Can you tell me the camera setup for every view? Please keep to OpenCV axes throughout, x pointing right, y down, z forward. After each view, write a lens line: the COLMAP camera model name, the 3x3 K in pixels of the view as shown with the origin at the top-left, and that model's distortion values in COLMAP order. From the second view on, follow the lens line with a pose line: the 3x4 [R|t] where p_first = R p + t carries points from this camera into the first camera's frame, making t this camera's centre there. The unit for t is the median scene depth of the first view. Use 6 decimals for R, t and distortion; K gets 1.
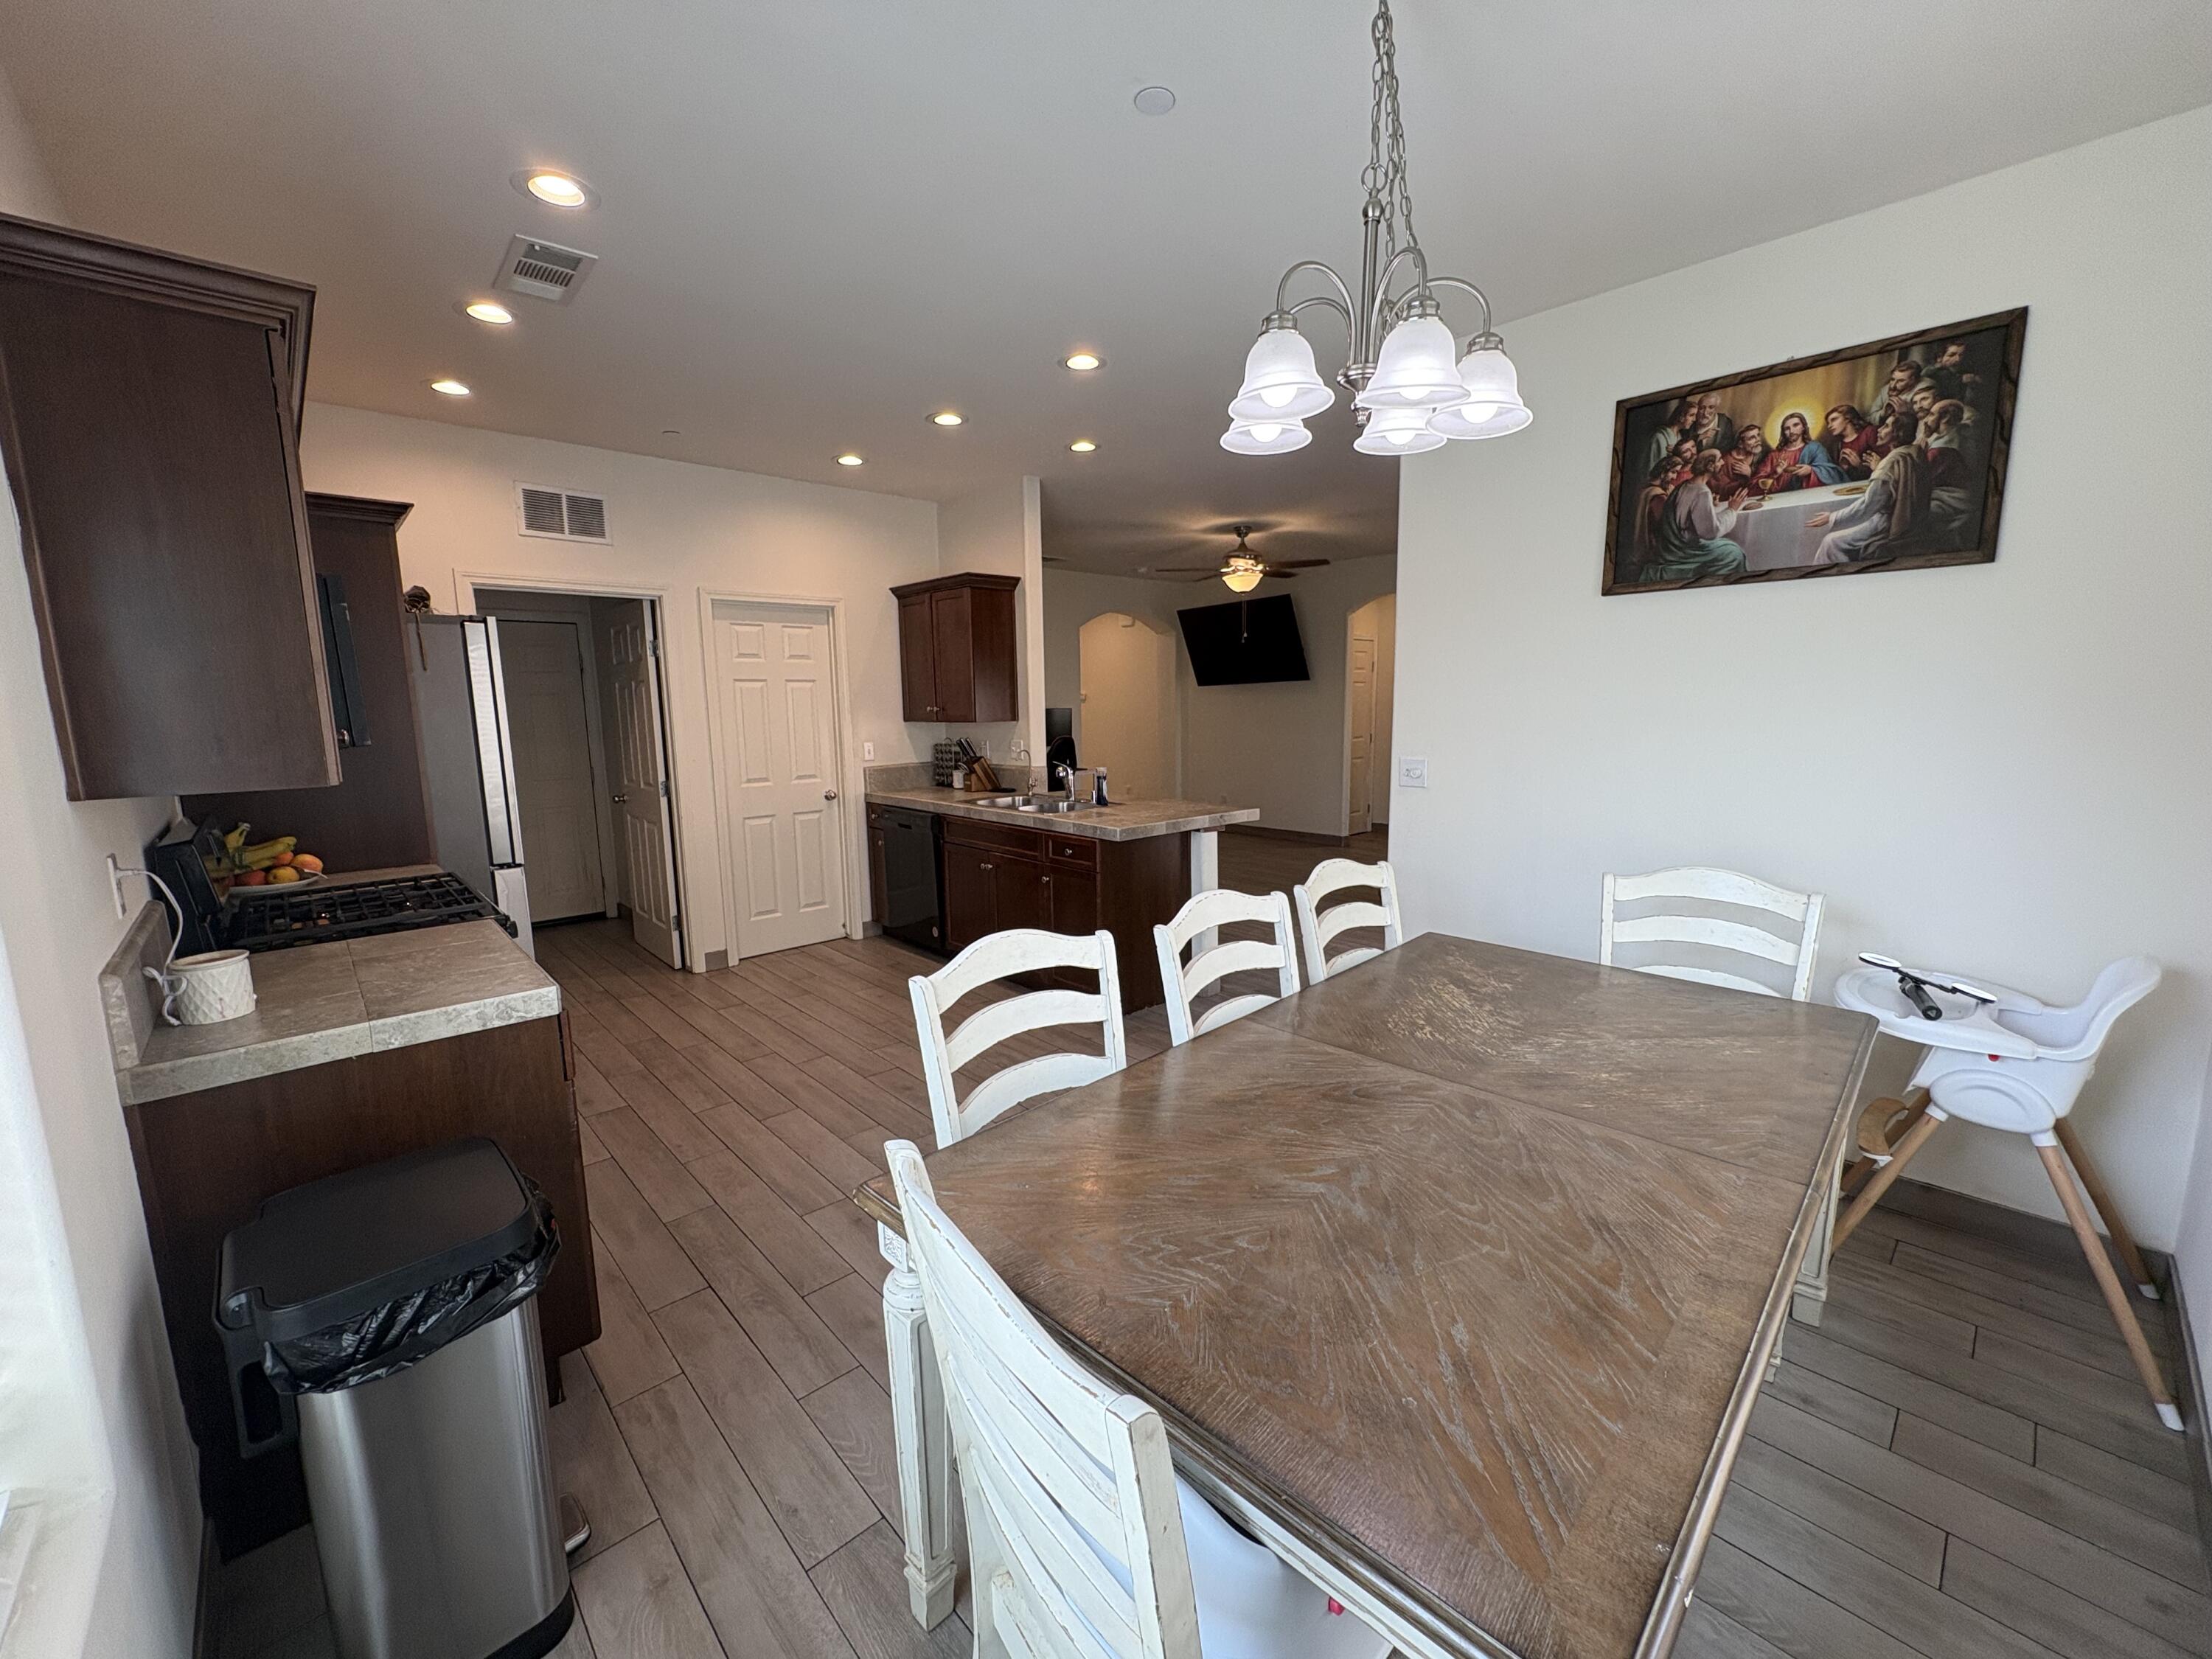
lens RADIAL K [[882.1, 0, 1104.3], [0, 882.1, 828.7], [0, 0, 1]] dist [-0.000114, 0.000130]
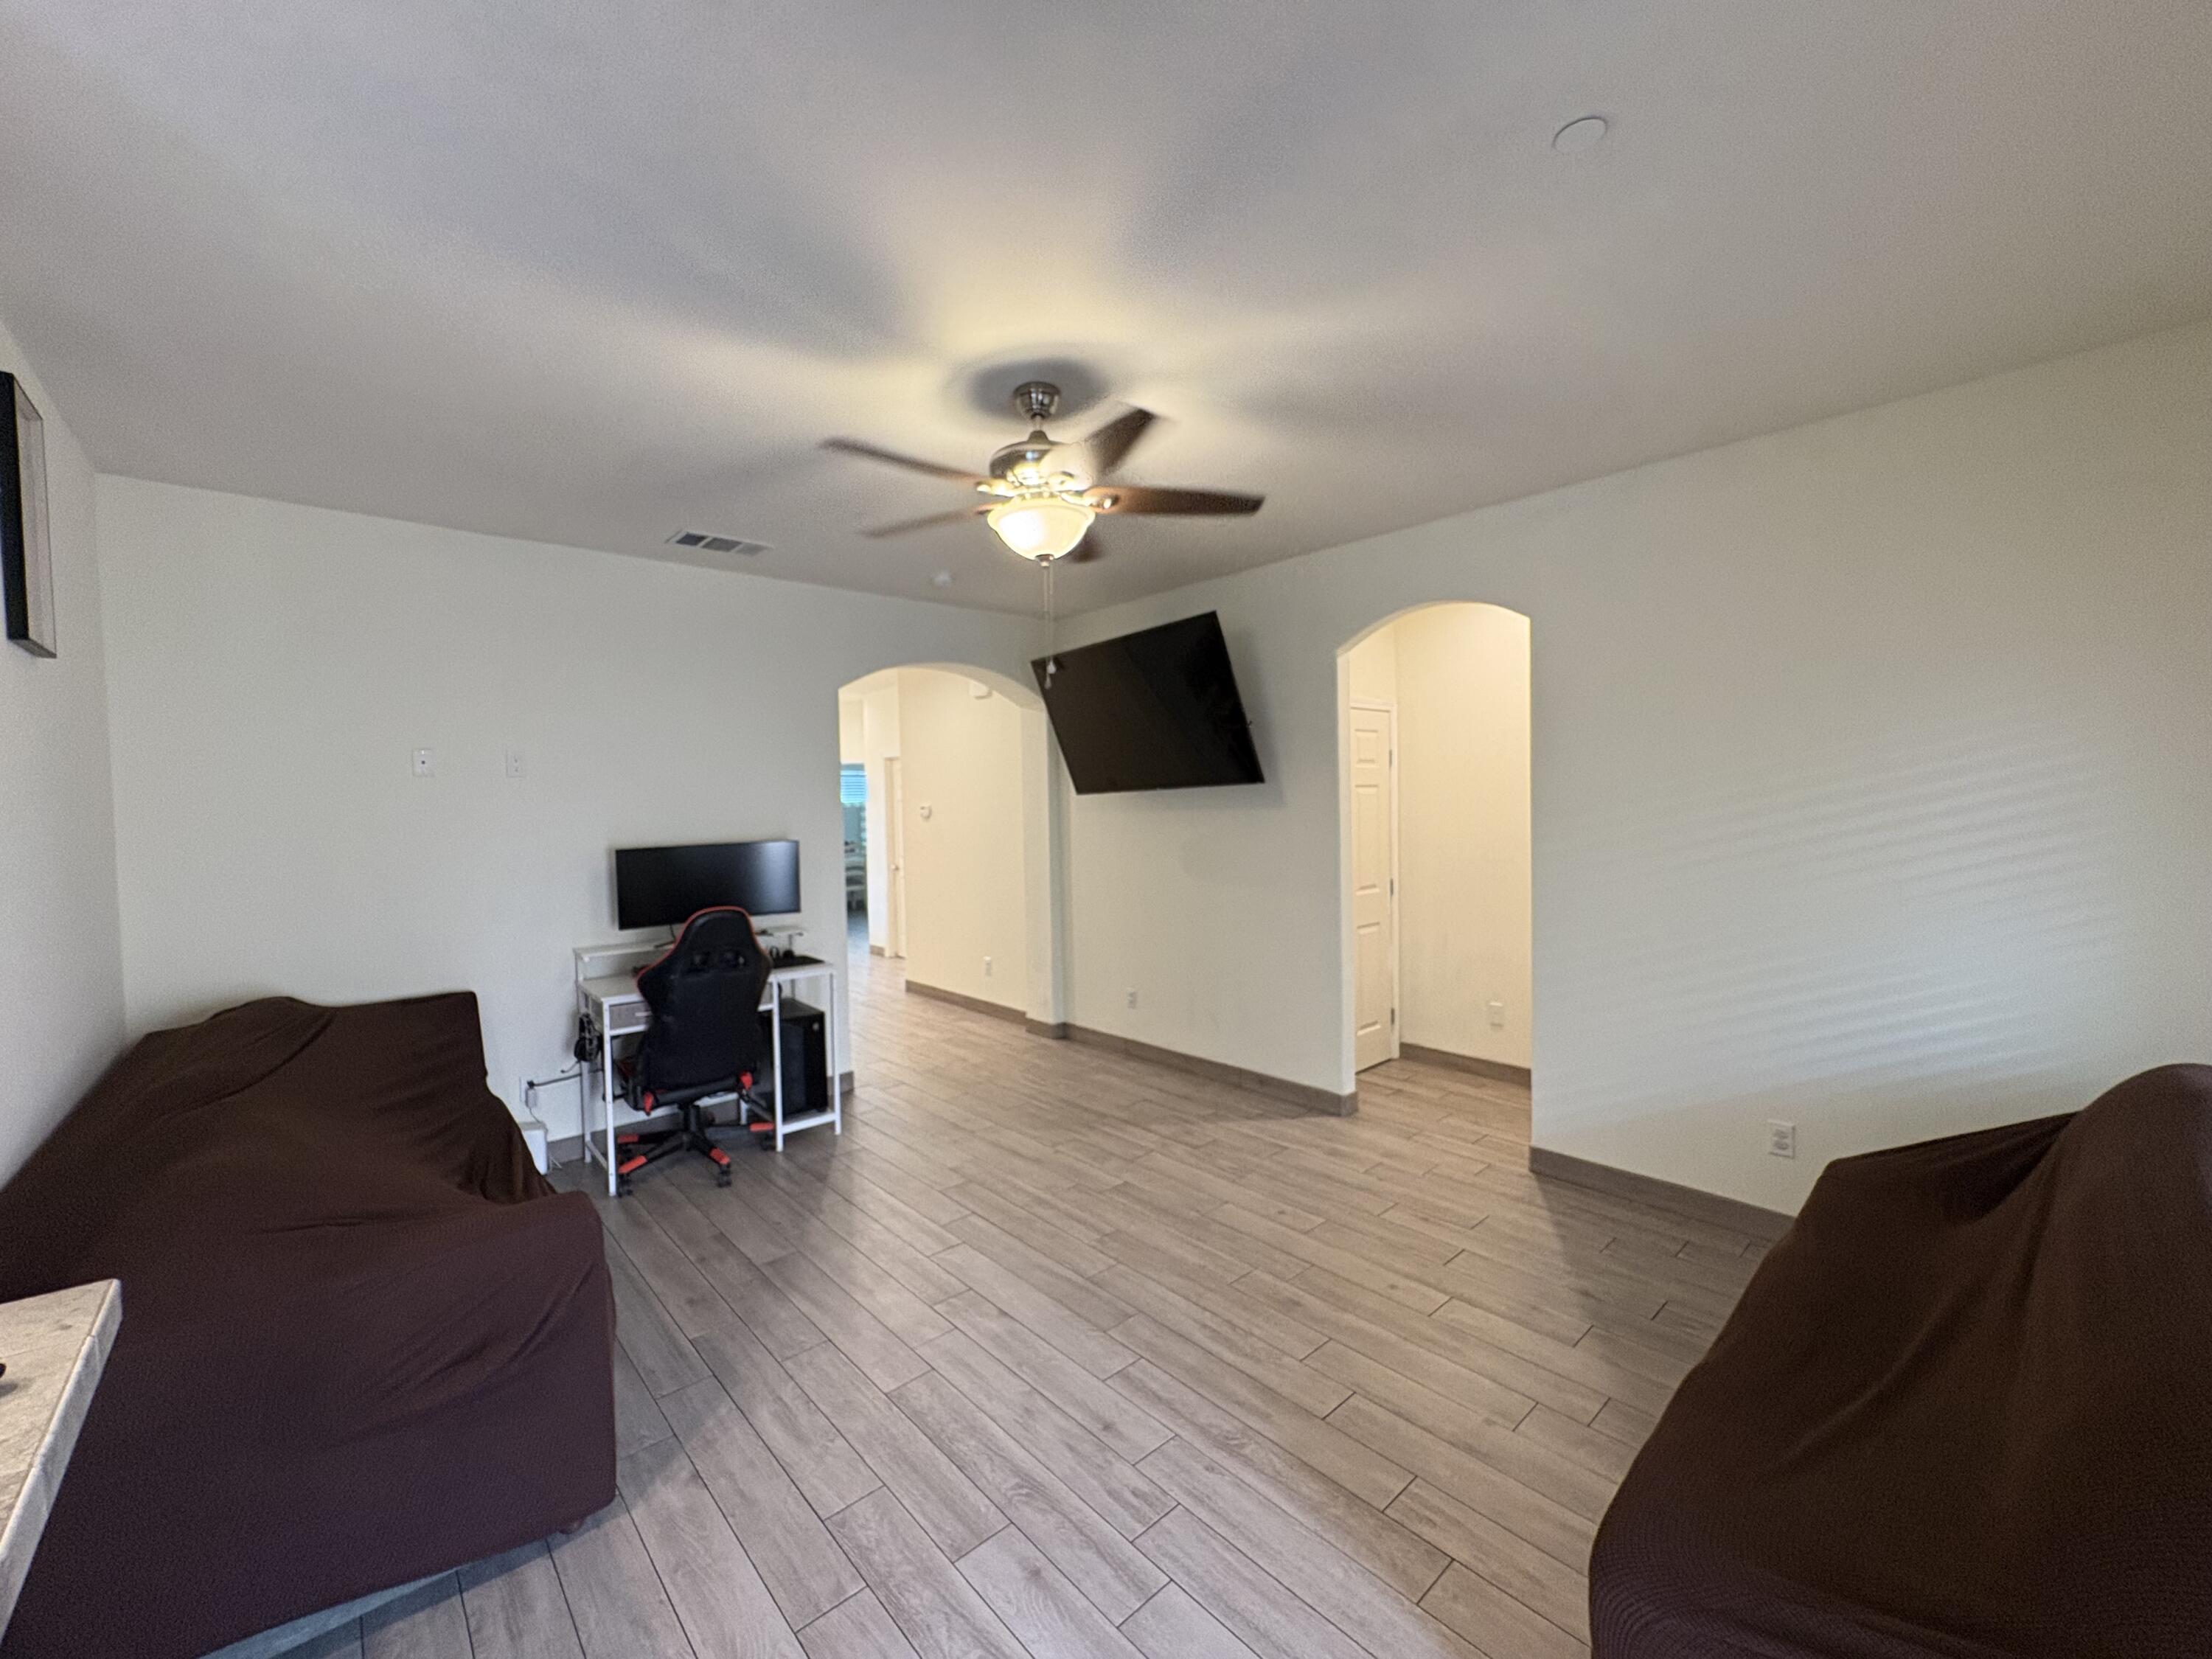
lens RADIAL K [[882.5, 0, 1104.4], [0, 882.5, 829.2], [0, 0, 1]] dist [0.000380, -0.000094]
pose [[0.999946, -0.005045, -0.009056, 0.258261], [0.003963, 0.993263, -0.115813, -0.144444], [0.009579, 0.115771, 0.993230, 0.858077]]
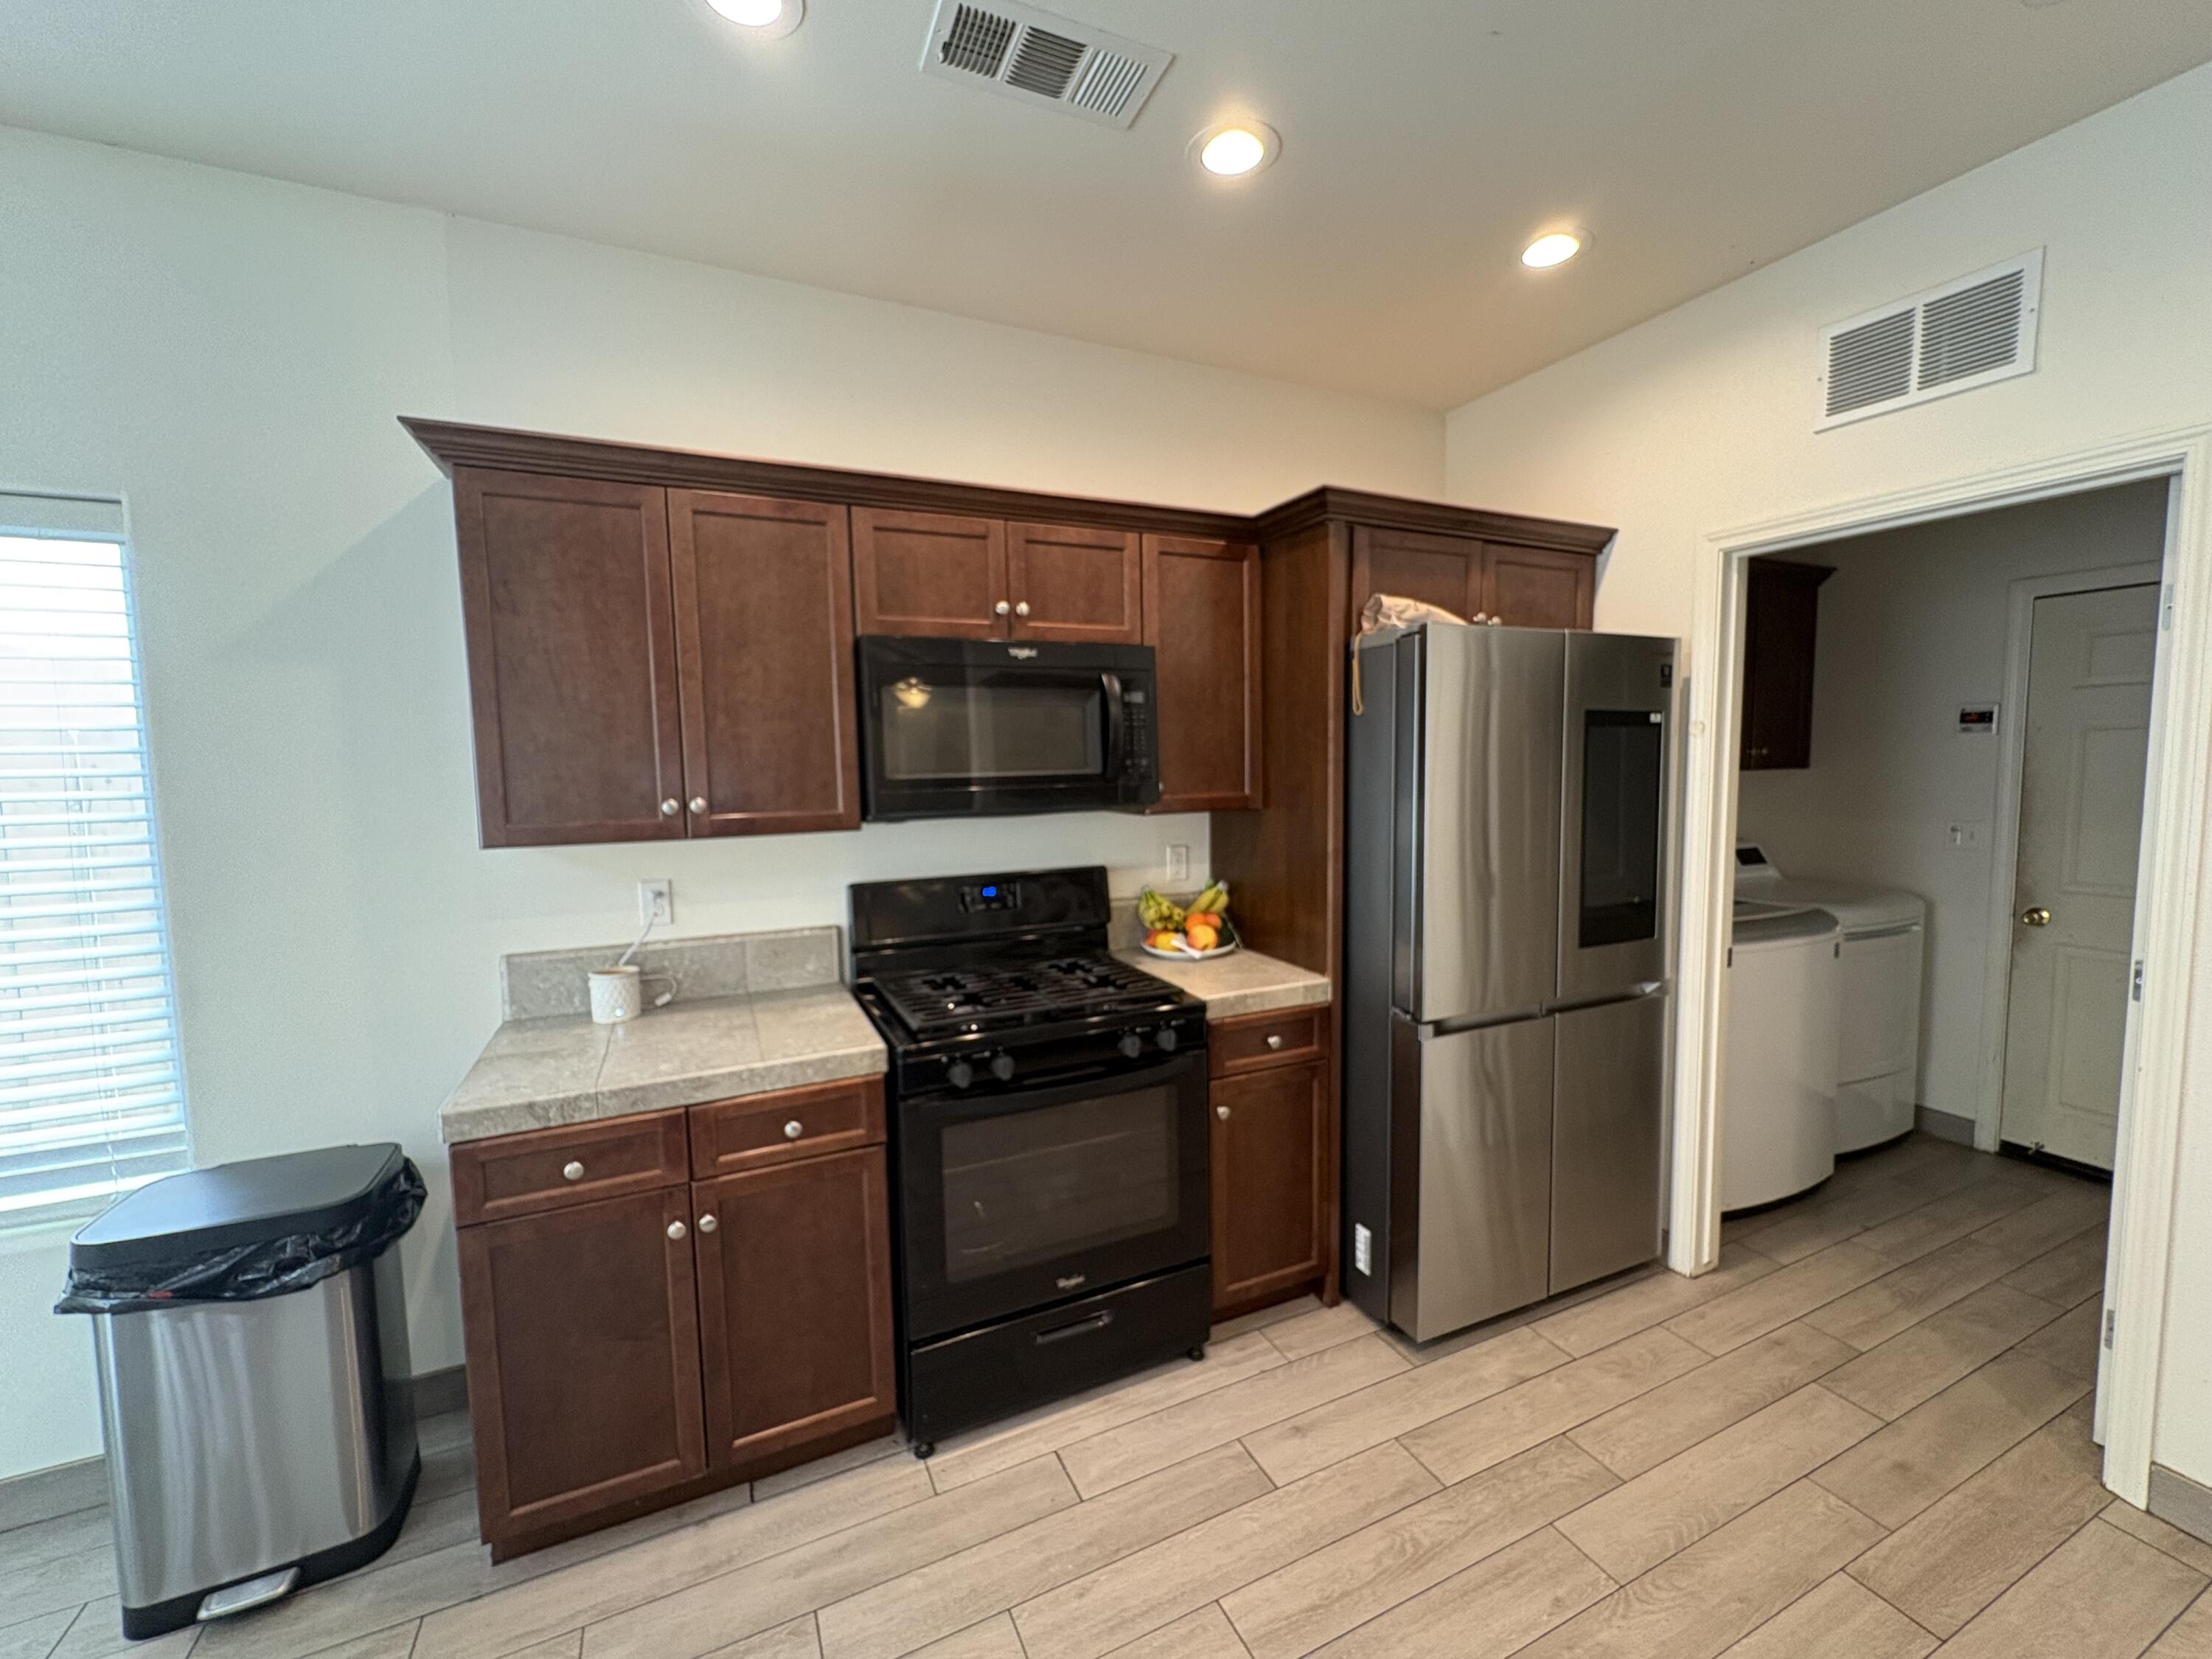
lens RADIAL K [[882.5, 0, 1104.4], [0, 882.5, 829.2], [0, 0, 1]] dist [0.000380, -0.000094]
pose [[-0.308879, 0.094248, -0.946420, -0.014690], [-0.119037, 0.983423, 0.136783, -0.105101], [0.943623, 0.154908, -0.292539, 0.671867]]
